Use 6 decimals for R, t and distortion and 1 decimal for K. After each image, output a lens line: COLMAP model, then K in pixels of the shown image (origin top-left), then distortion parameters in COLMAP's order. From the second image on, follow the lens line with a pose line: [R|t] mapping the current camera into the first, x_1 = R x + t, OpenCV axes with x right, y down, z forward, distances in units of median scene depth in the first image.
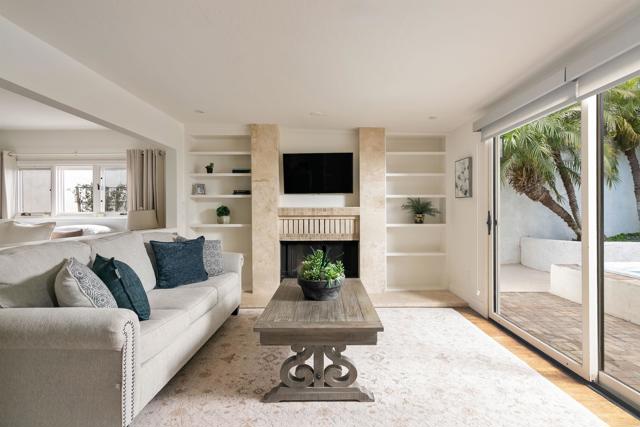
lens RADIAL K [[300.8, 0, 320.6], [0, 300.8, 214.2], [0, 0, 1]] dist [-0.000236, -0.000207]
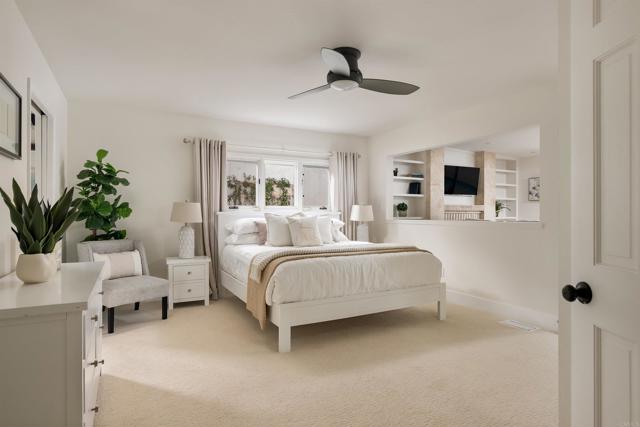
lens RADIAL K [[370.1, 0, 319.9], [0, 370.1, 213.2], [0, 0, 1]] dist [-0.000711, -0.000062]
pose [[0.875326, 0.003023, 0.483523, -1.425514], [-0.003177, 0.999995, -0.000501, 0.018481], [-0.483522, -0.001098, 0.875331, -0.190386]]
